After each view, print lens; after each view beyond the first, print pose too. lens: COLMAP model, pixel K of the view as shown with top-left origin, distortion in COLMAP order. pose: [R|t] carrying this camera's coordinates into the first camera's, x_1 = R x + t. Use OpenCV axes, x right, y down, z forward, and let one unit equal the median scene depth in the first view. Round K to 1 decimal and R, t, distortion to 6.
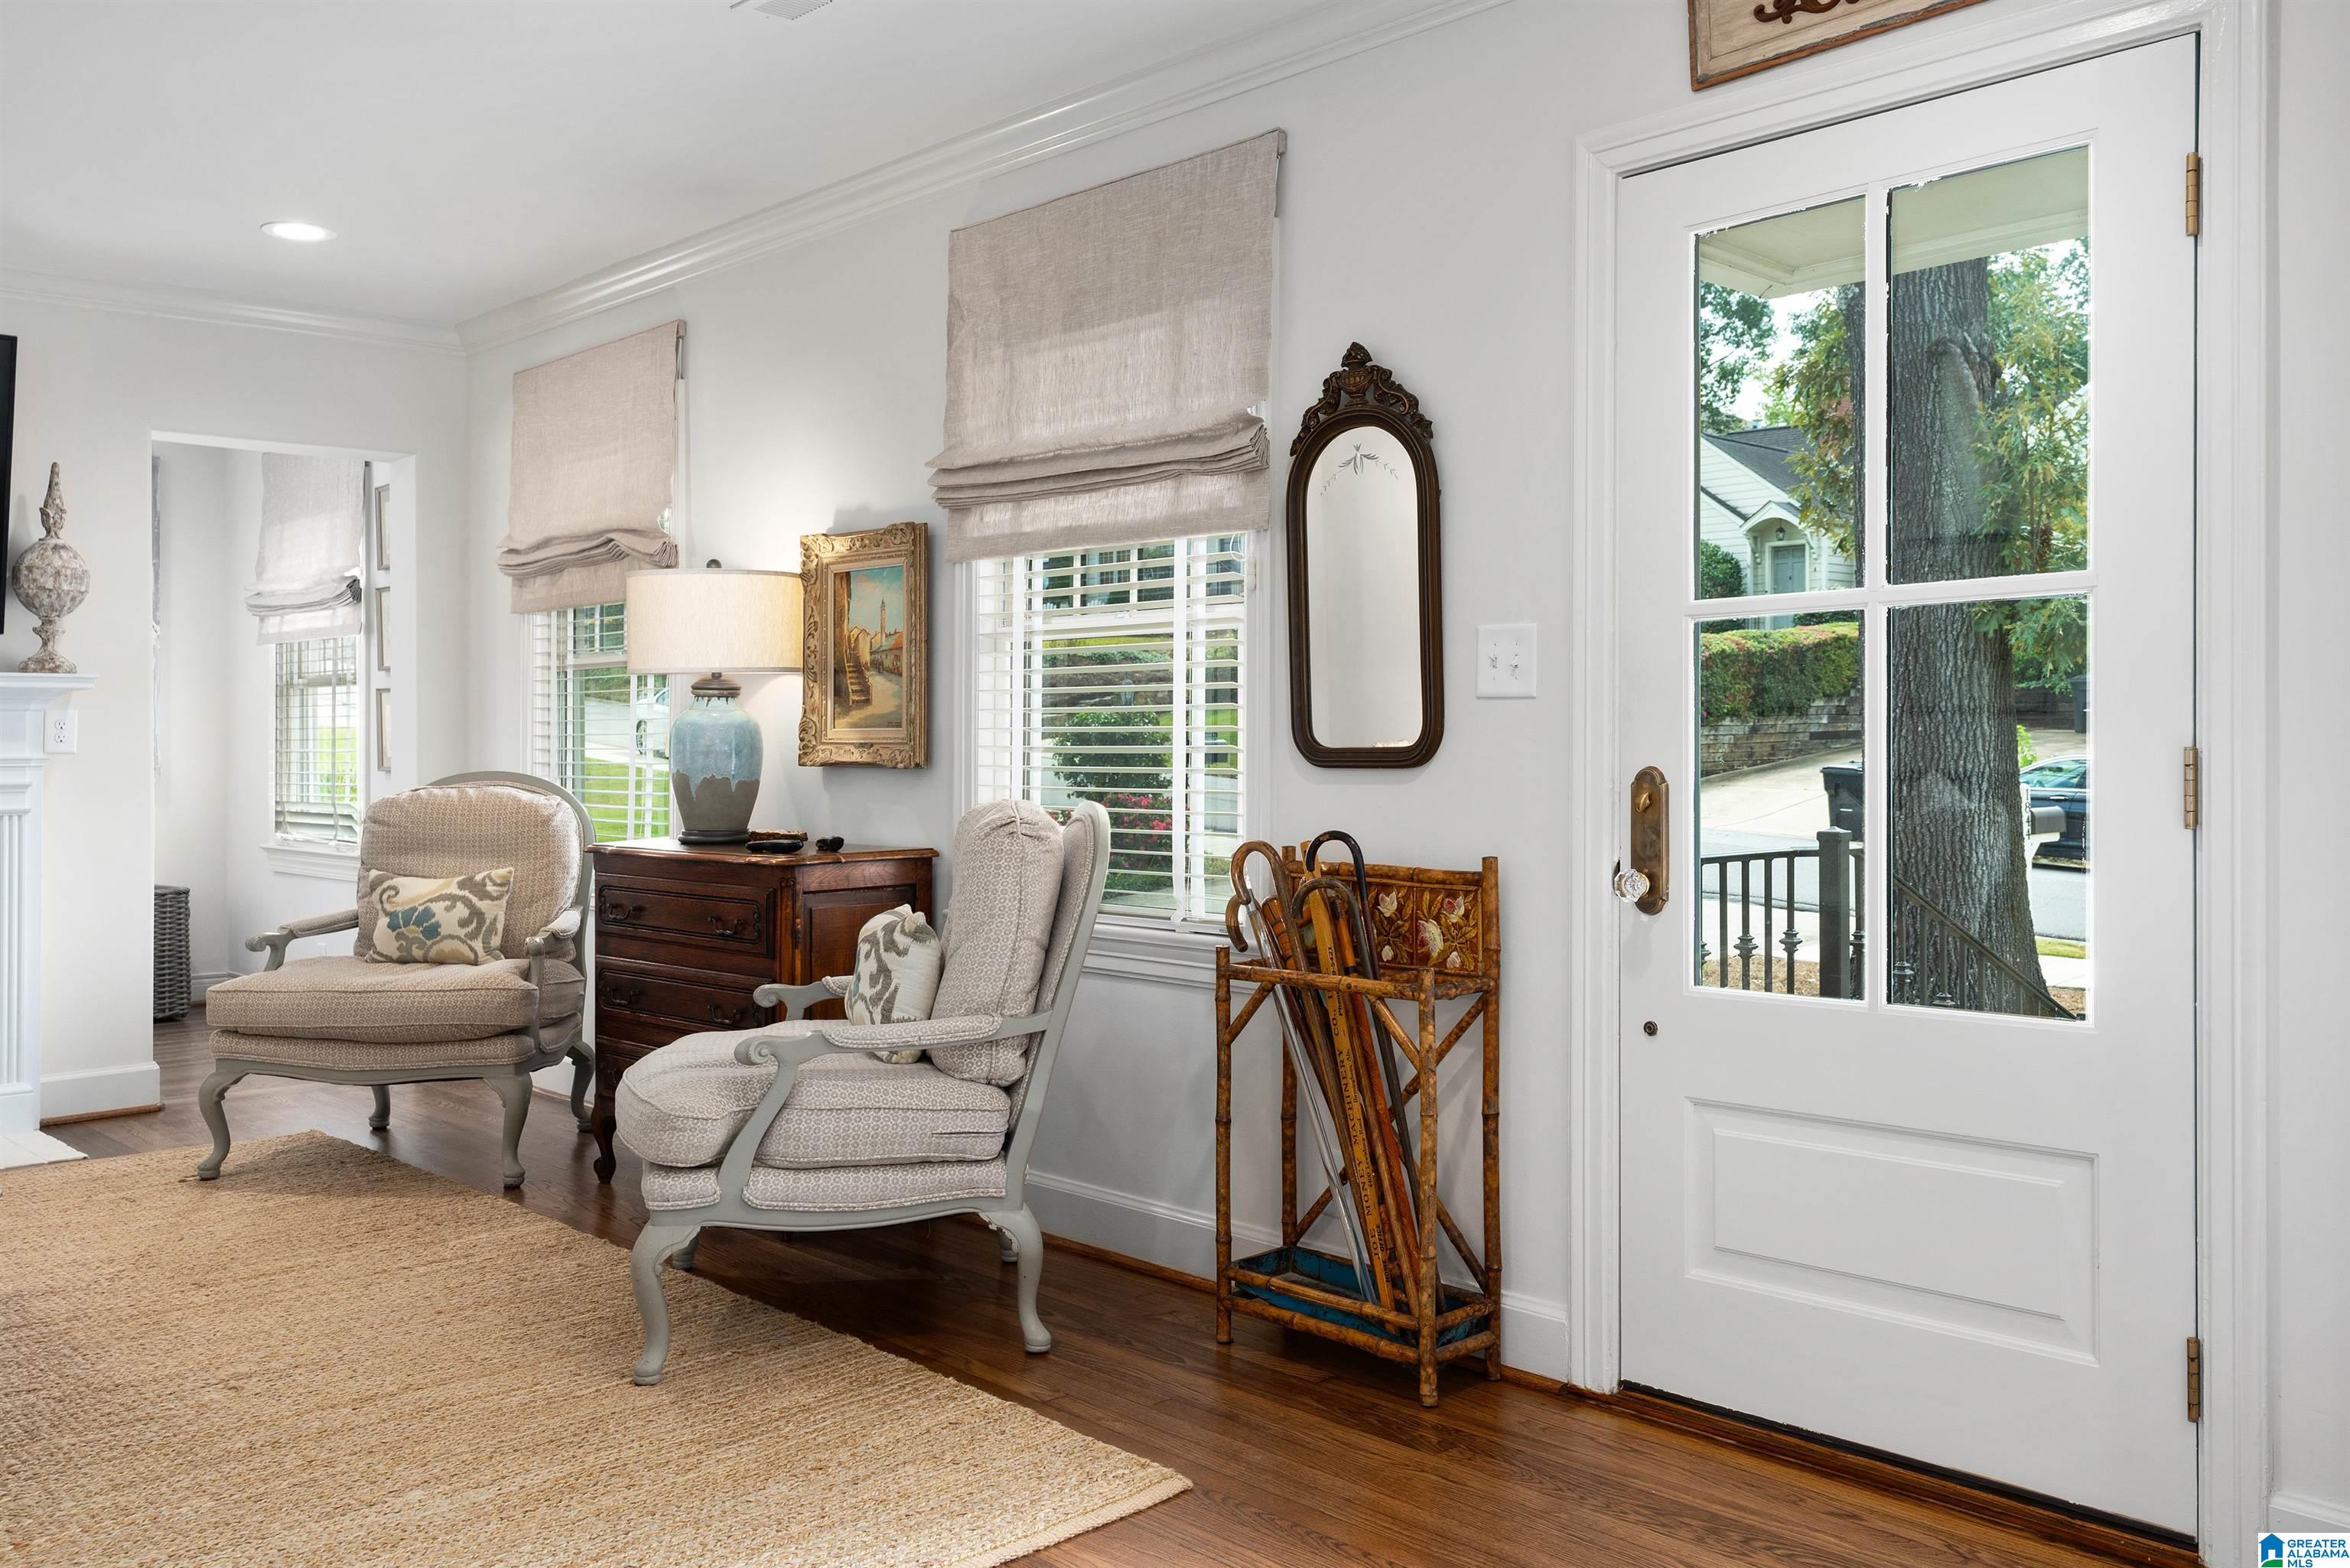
lens RADIAL K [[1952.5, 0, 1191.5], [0, 1952.5, 758.2], [0, 0, 1]] dist [-0.003667, 0.013076]
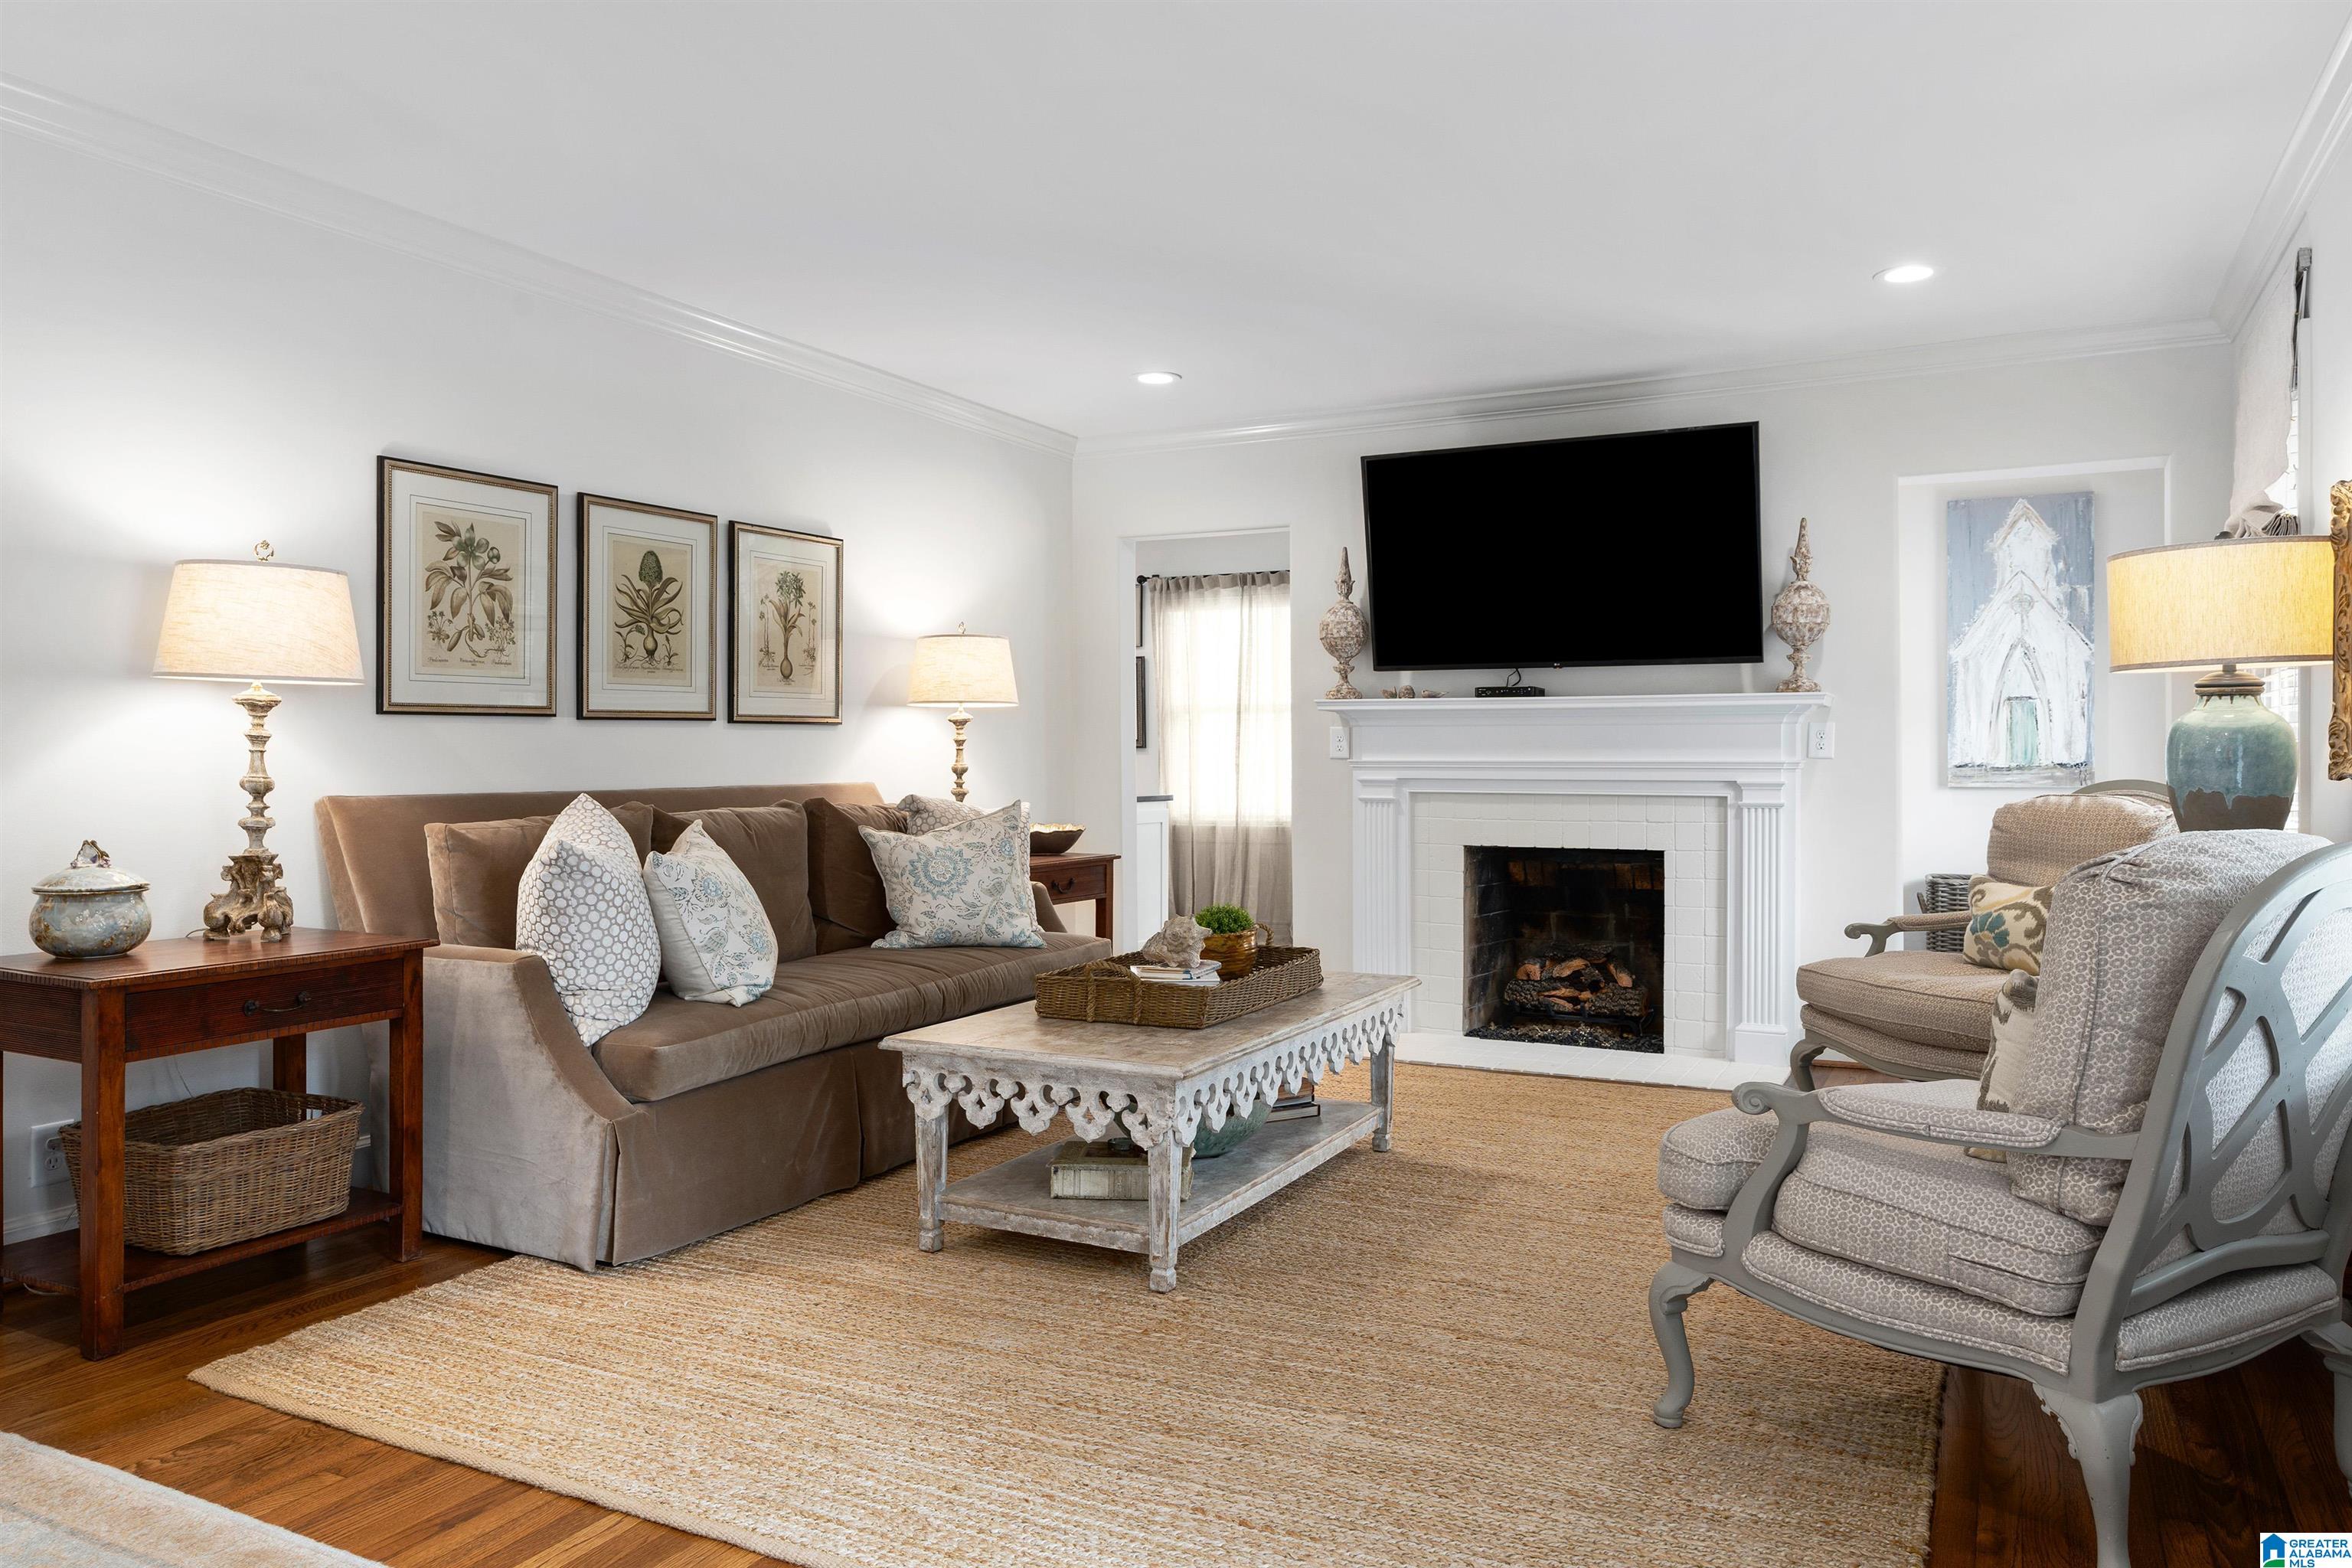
lens RADIAL K [[1591.9, 0, 1179.0], [0, 1591.9, 758.8], [0, 0, 1]] dist [0.002961, 0.001688]
pose [[0.334562, 0.005794, -0.942356, 0.252159], [-0.007456, 0.999966, 0.003501, -0.003301], [0.942344, 0.005855, 0.334594, 0.349560]]
